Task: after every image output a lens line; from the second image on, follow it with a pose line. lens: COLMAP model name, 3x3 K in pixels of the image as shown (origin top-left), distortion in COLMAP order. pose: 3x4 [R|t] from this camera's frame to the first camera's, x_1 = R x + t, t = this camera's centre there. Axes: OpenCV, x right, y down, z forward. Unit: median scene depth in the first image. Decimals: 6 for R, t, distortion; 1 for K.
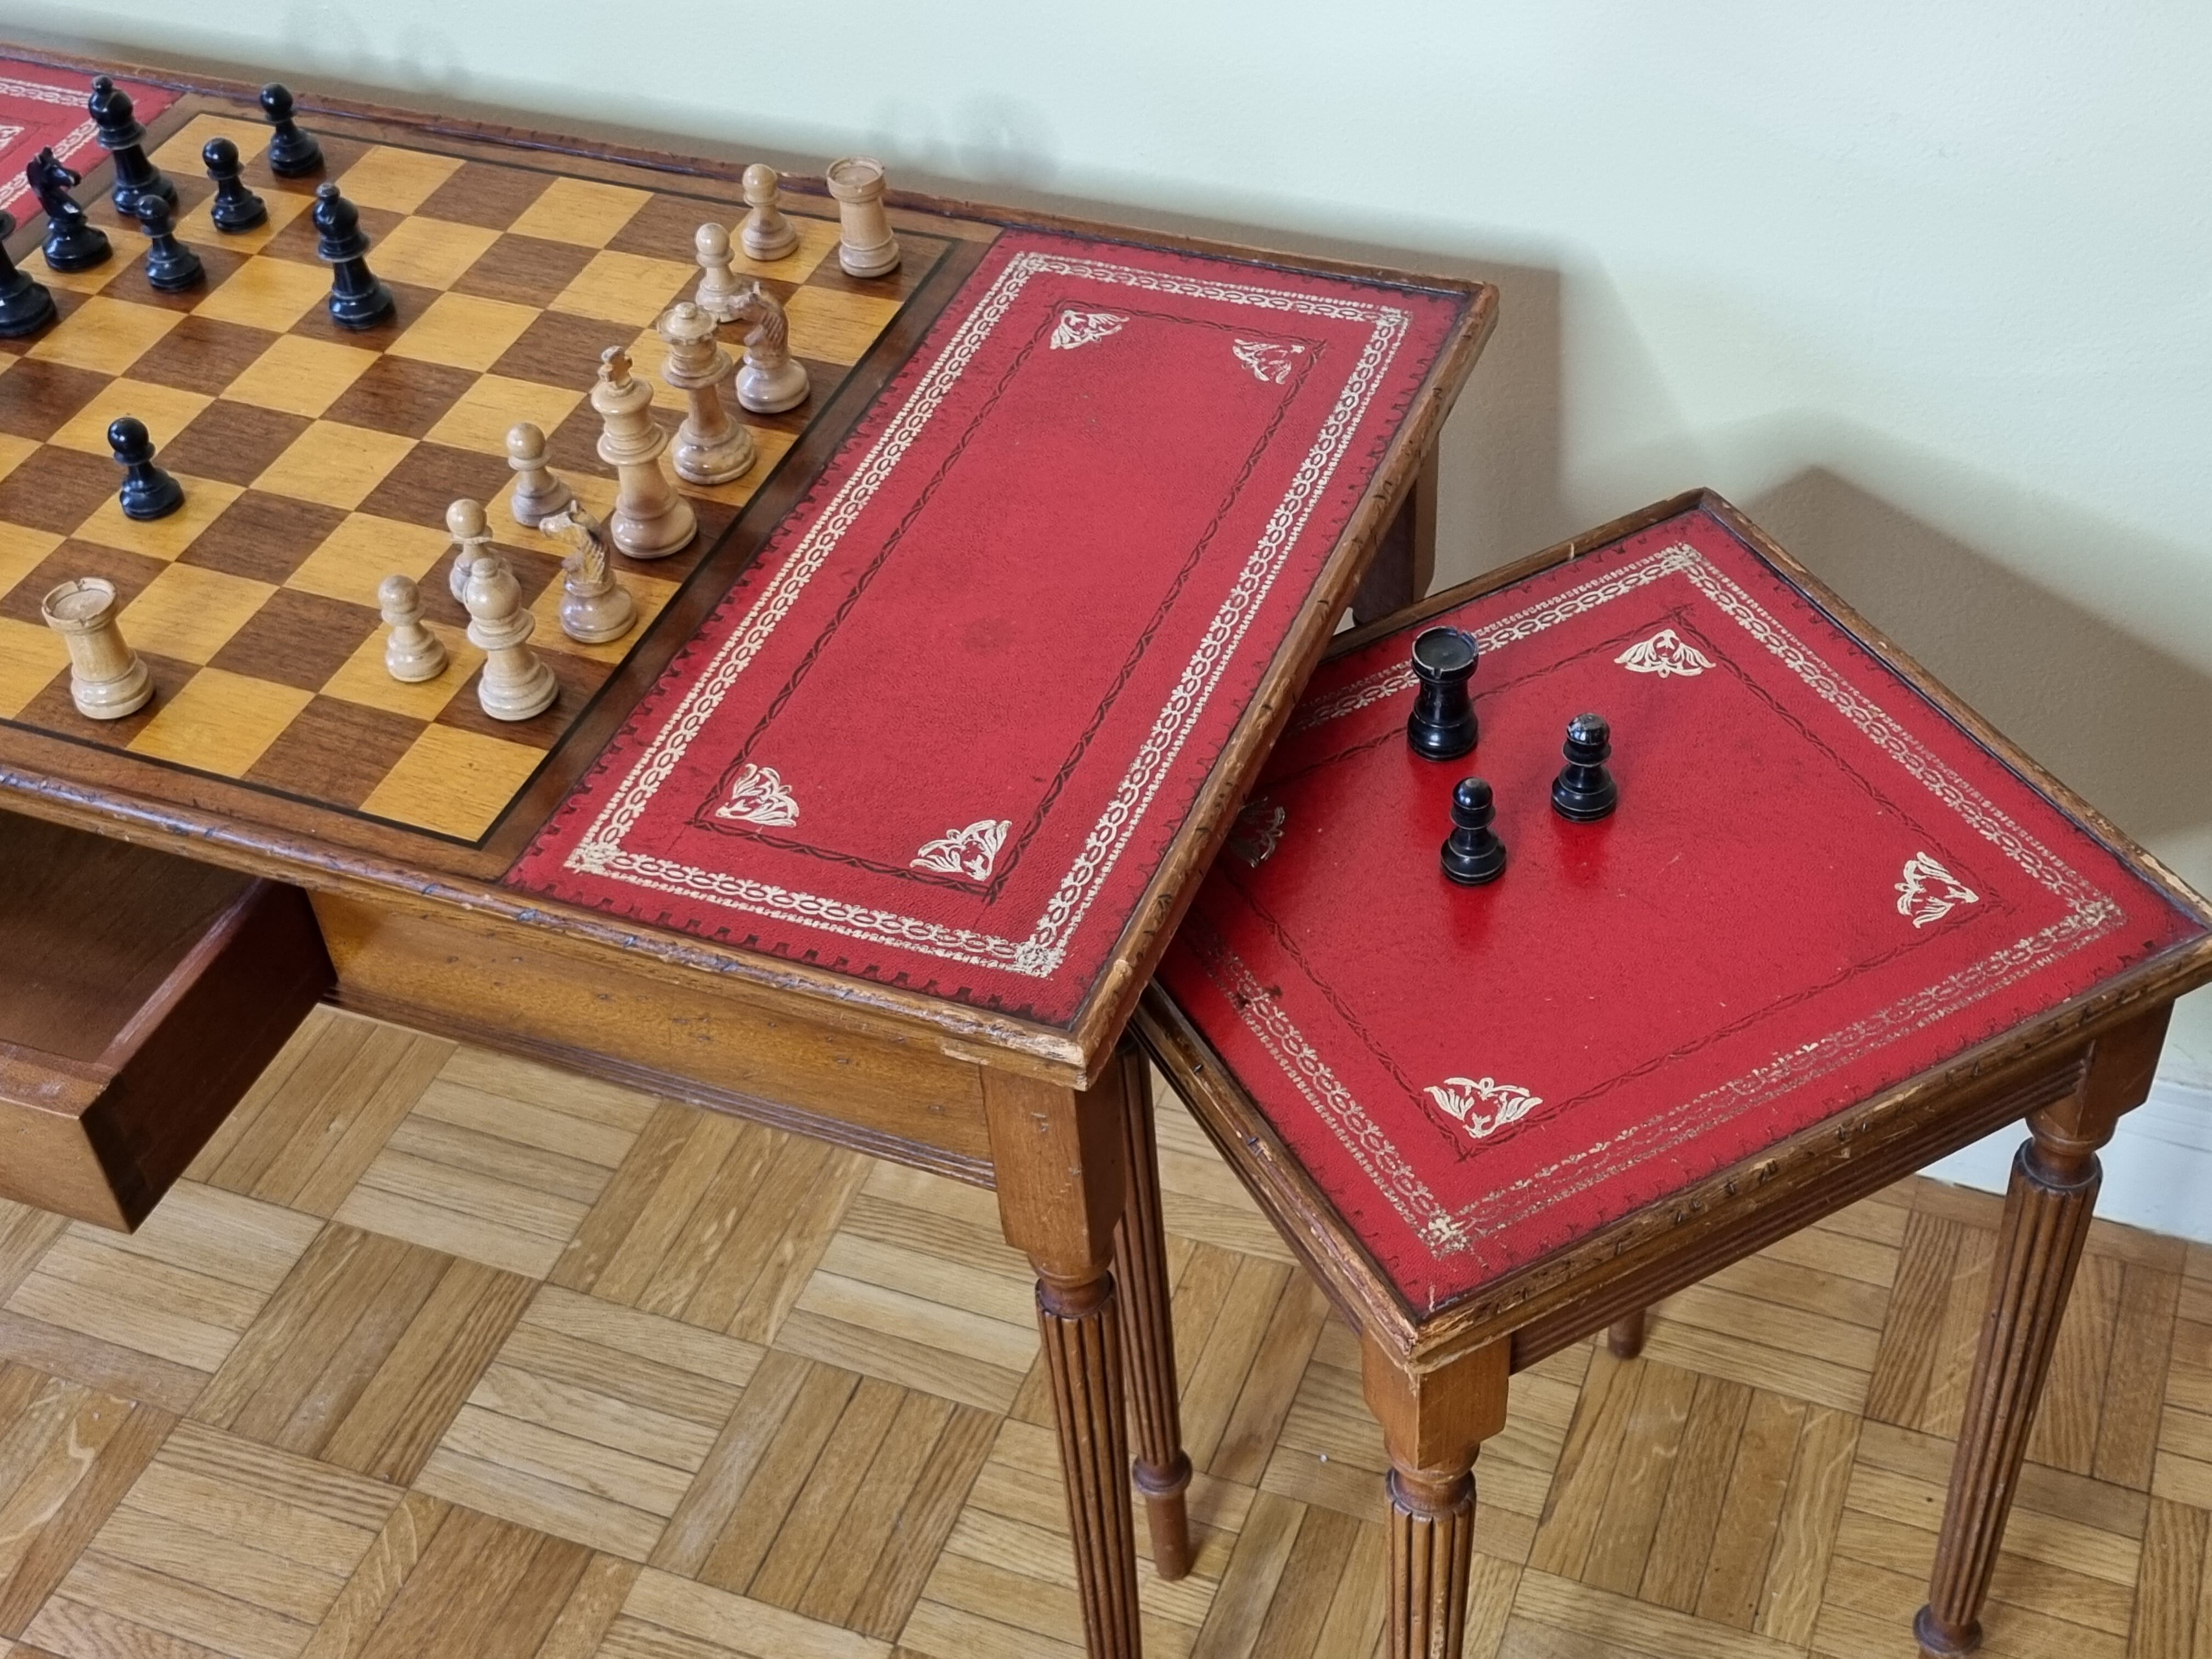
lens RADIAL K [[2809.0, 0, 1107.8], [0, 2809.0, 801.8], [0, 0, 1]] dist [0.001449, 0.040456]
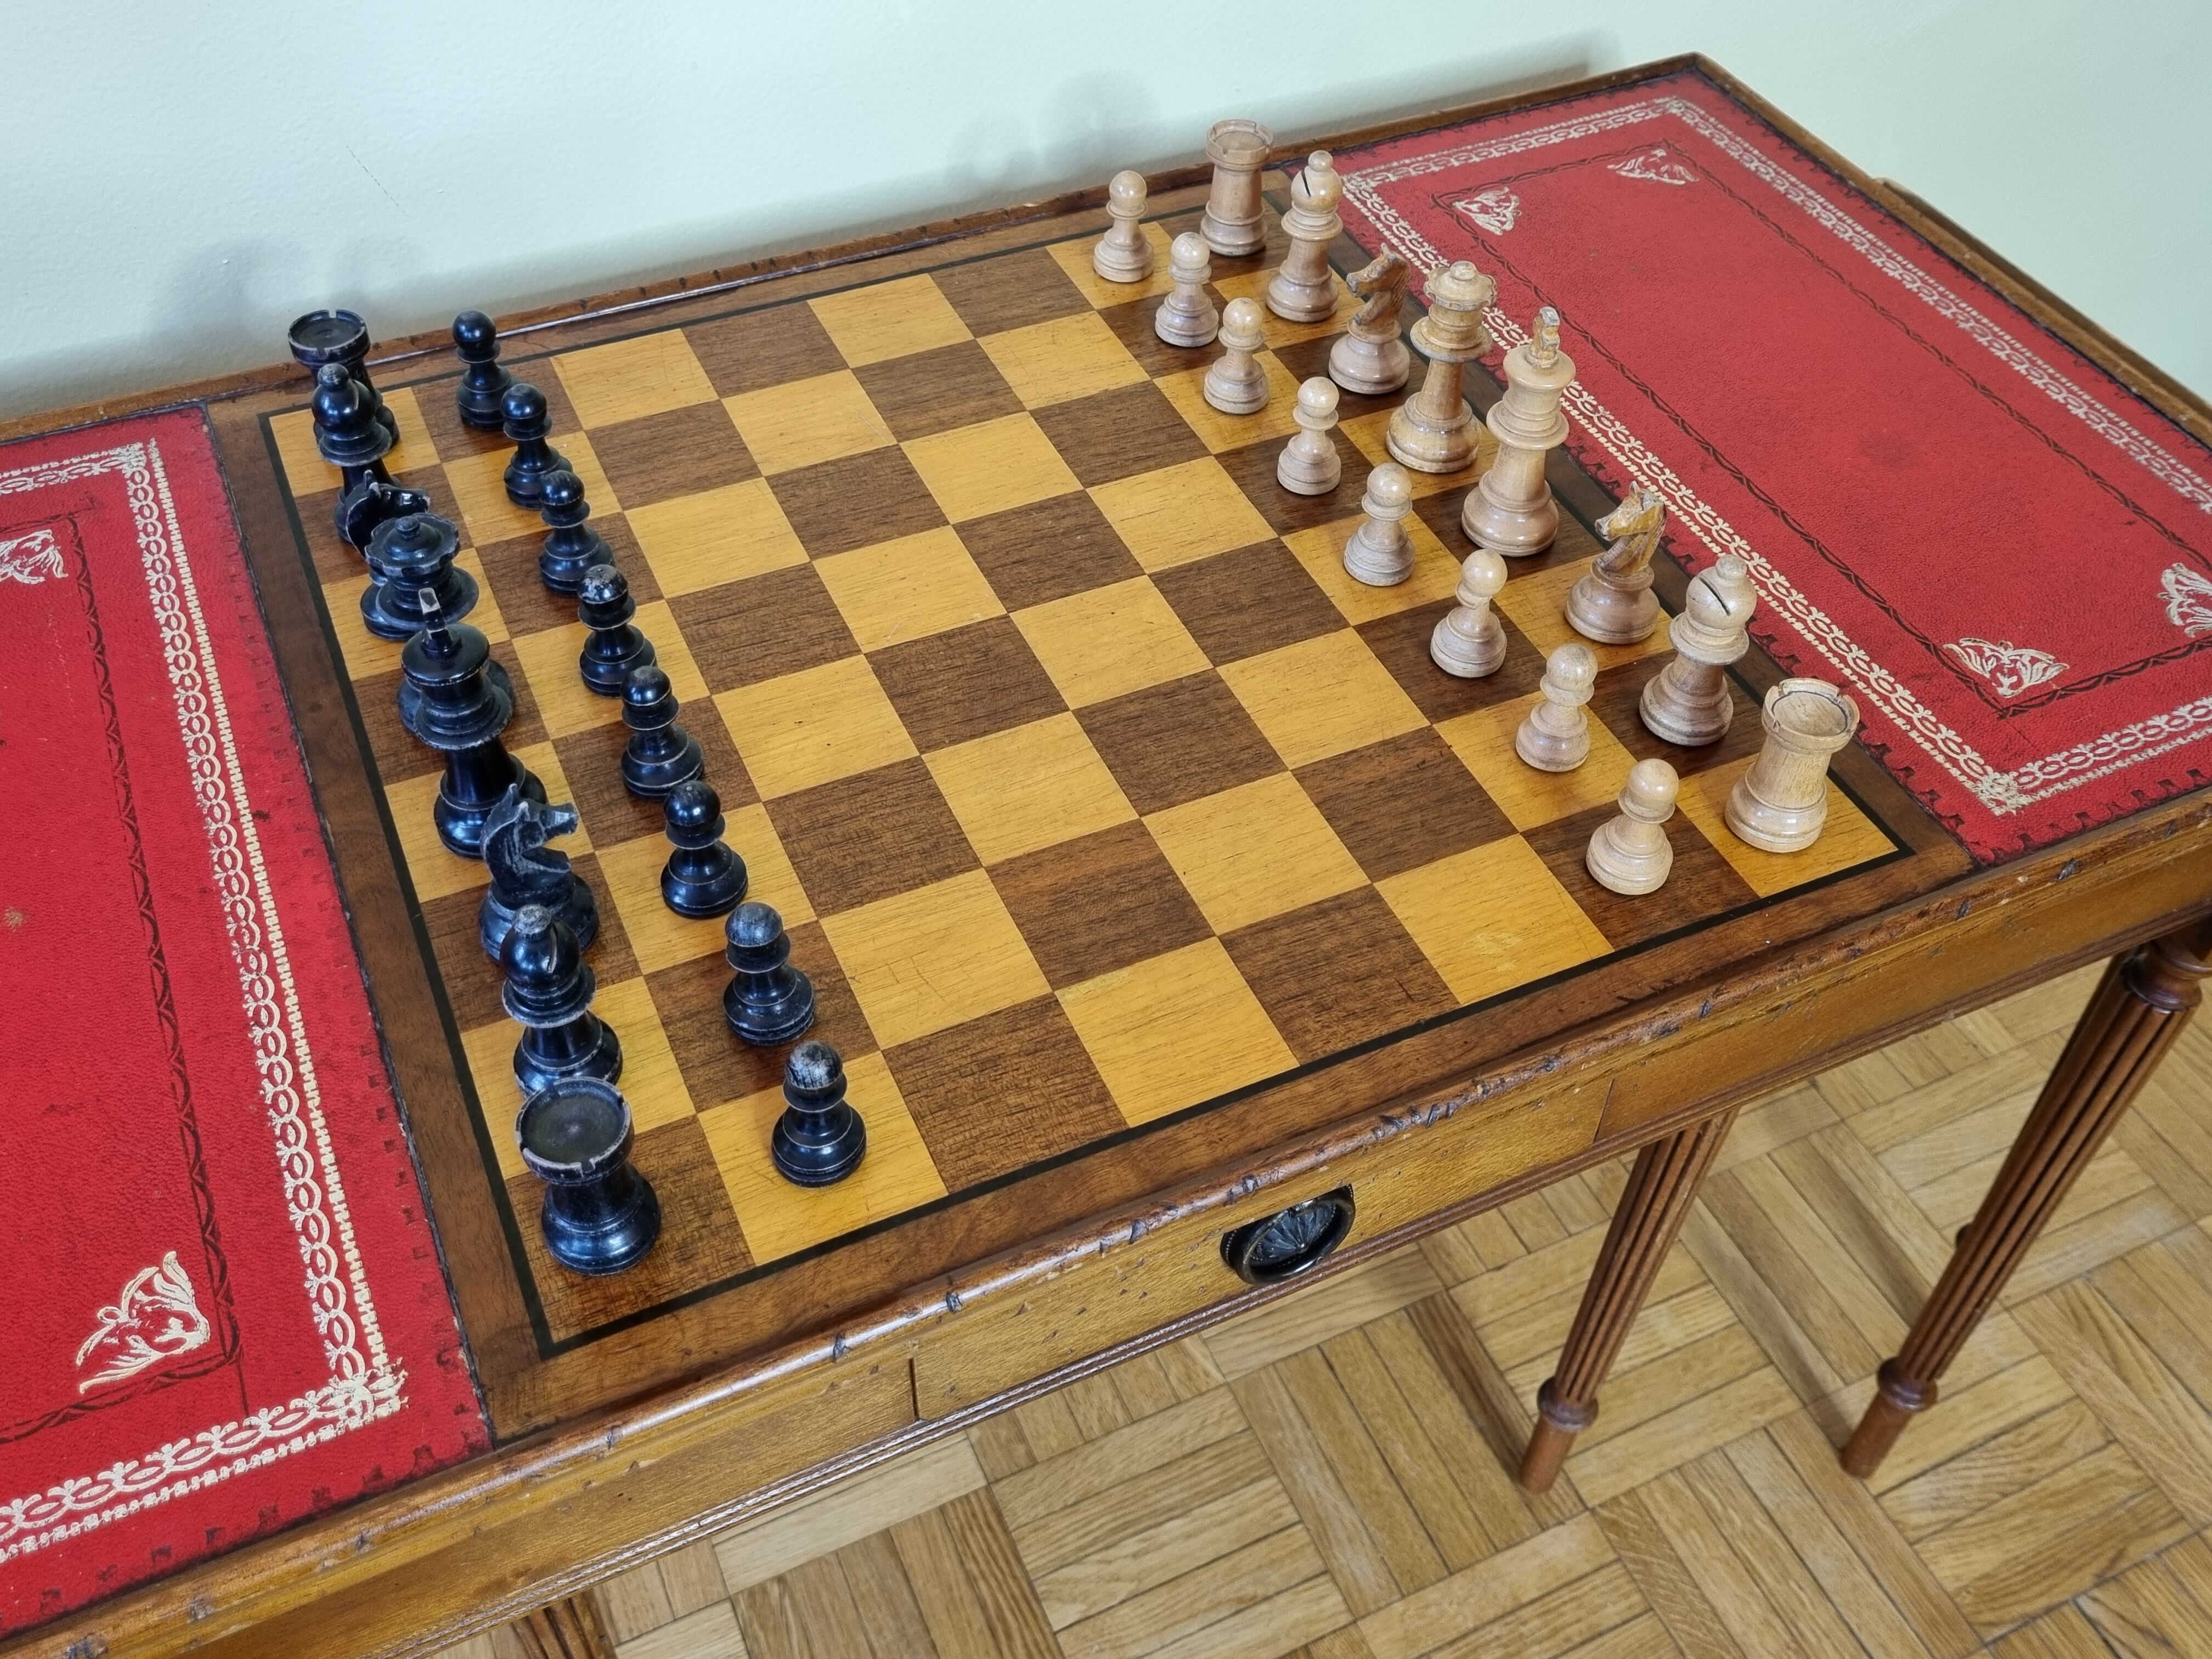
lens RADIAL K [[2077.7, 0, 1088.8], [0, 2077.7, 793.9], [0, 0, 1]] dist [0.026279, 0.003488]
pose [[0.687544, -0.467922, 0.555277, -0.620708], [0.451617, 0.874355, 0.177611, -0.187931], [-0.568617, 0.128658, 0.812479, 0.529098]]
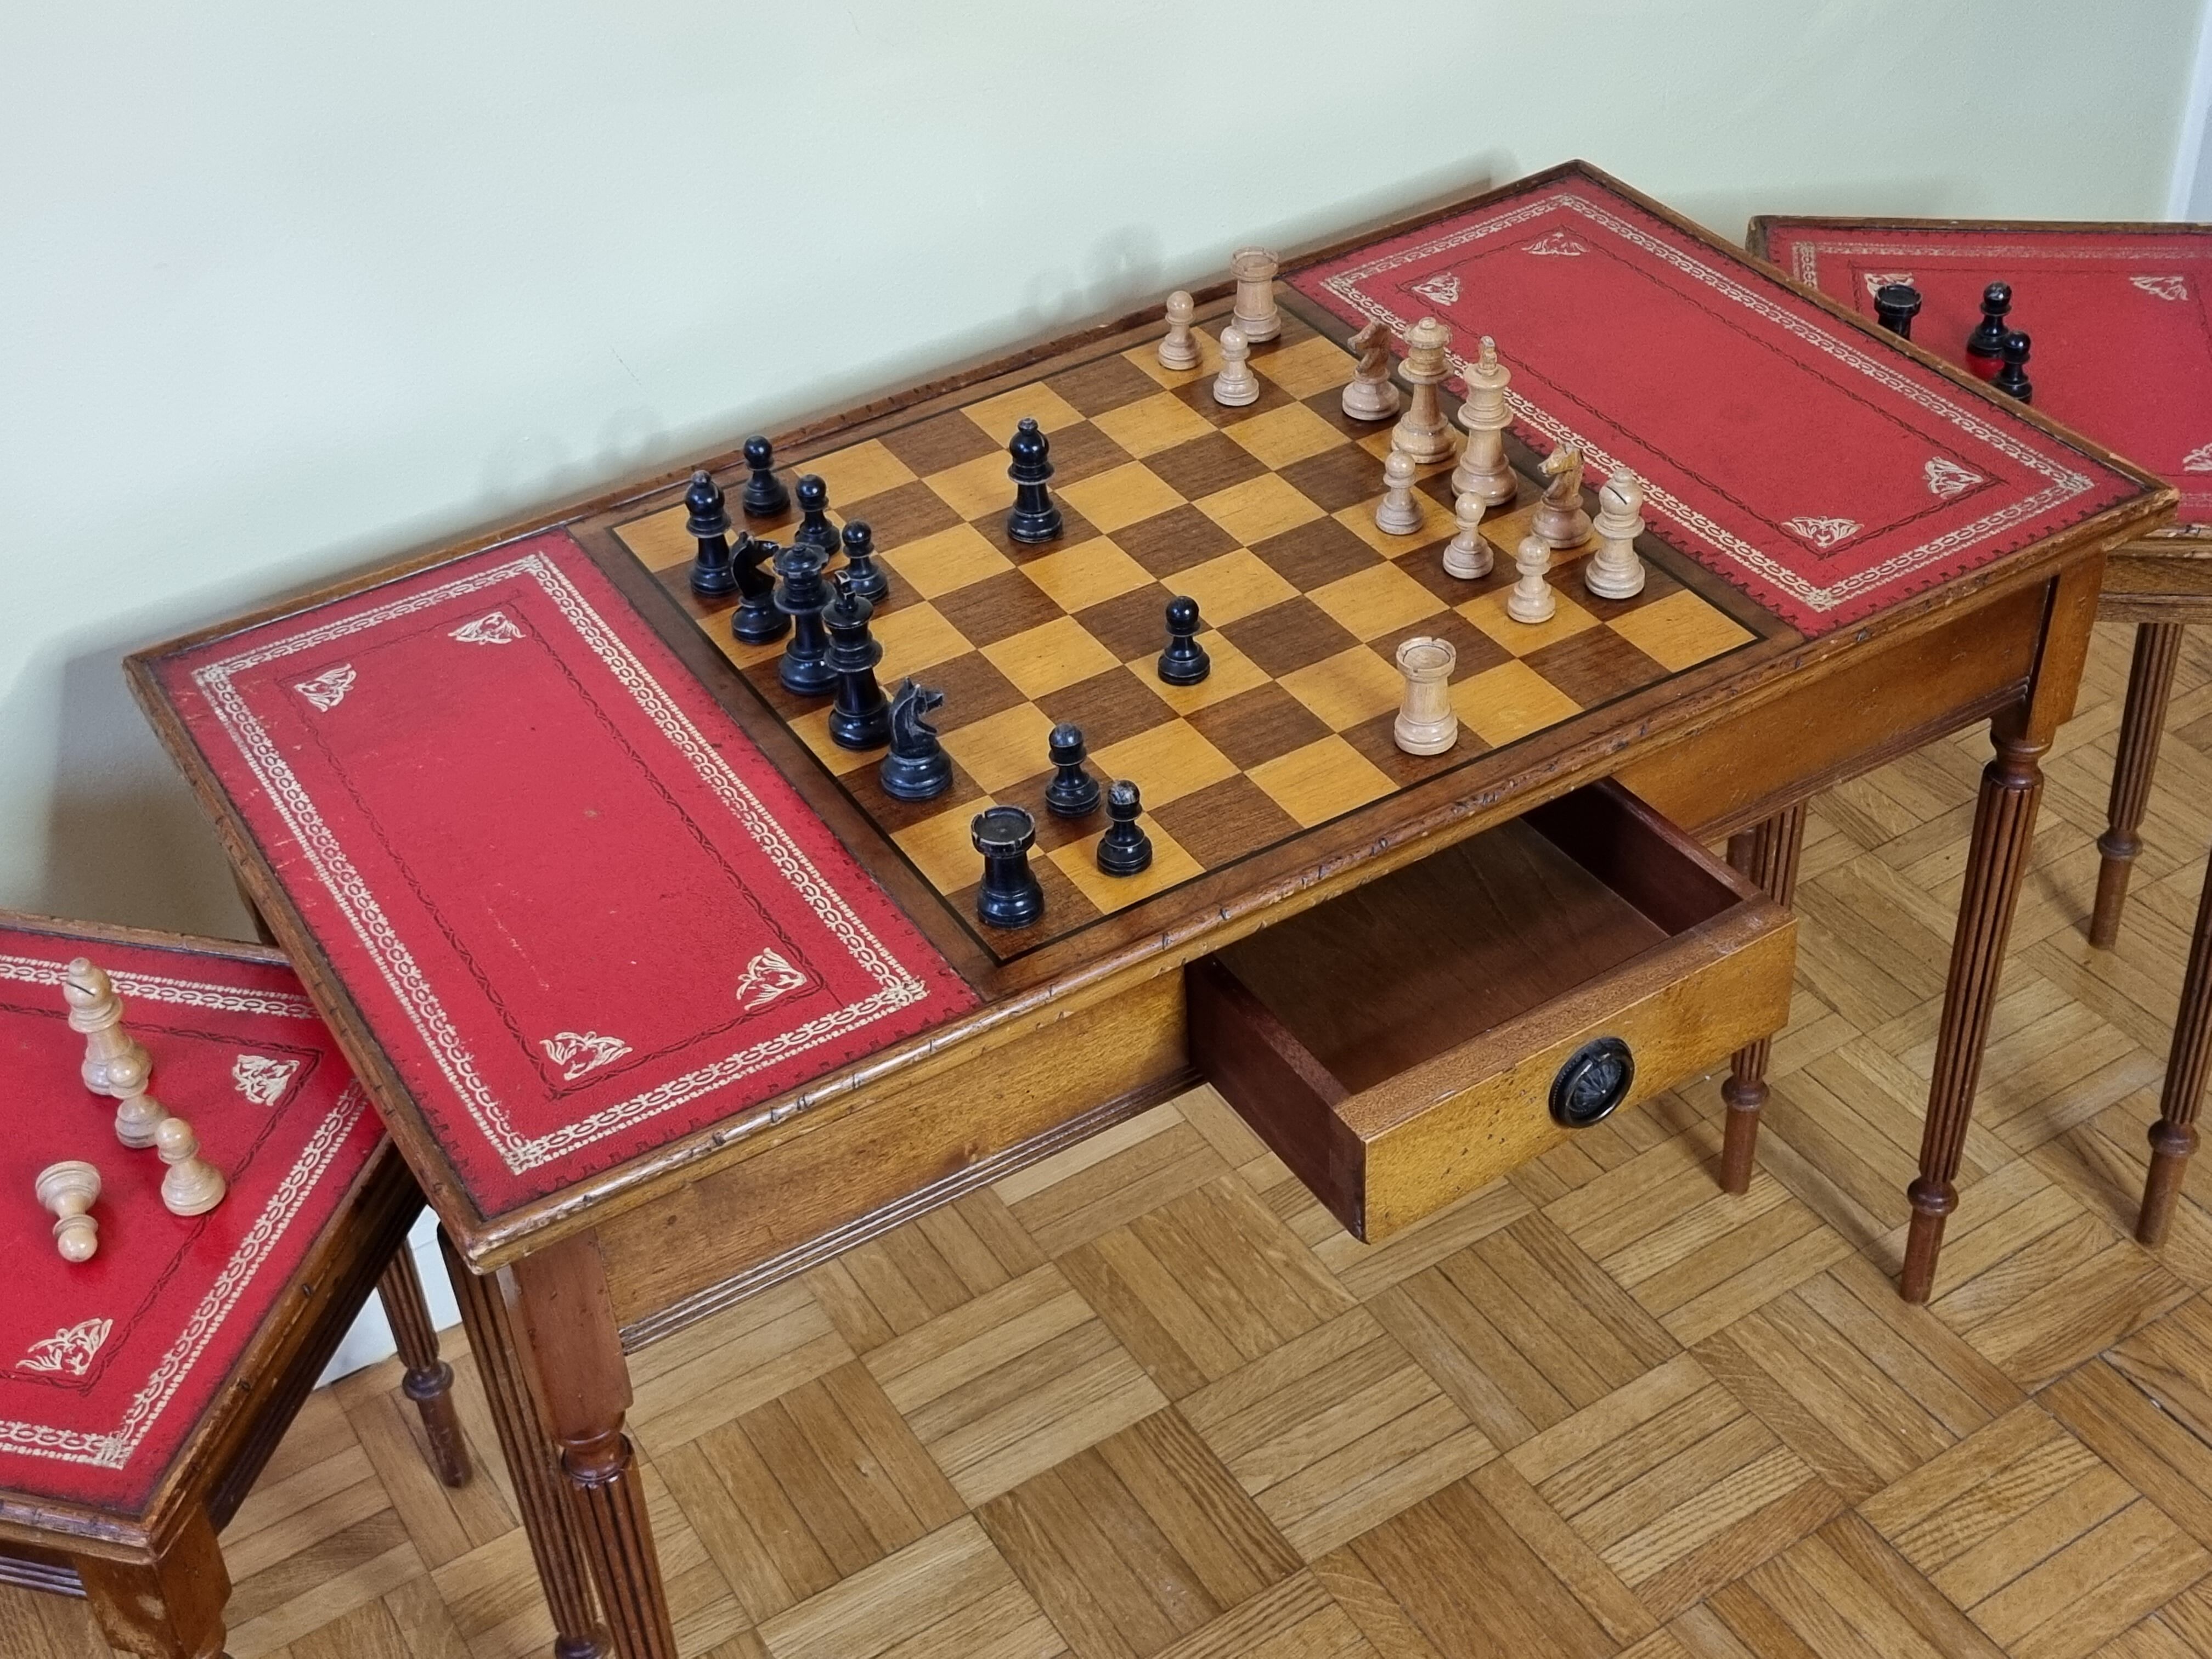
lens RADIAL K [[2844.0, 0, 1032.5], [0, 2844.0, 820.3], [0, 0, 1]] dist [0.013158, 0.050597]
pose [[0.617499, -0.473831, 0.627837, -1.115490], [0.558255, 0.826312, 0.074558, -0.173618], [-0.554117, 0.304454, 0.774766, 0.148665]]
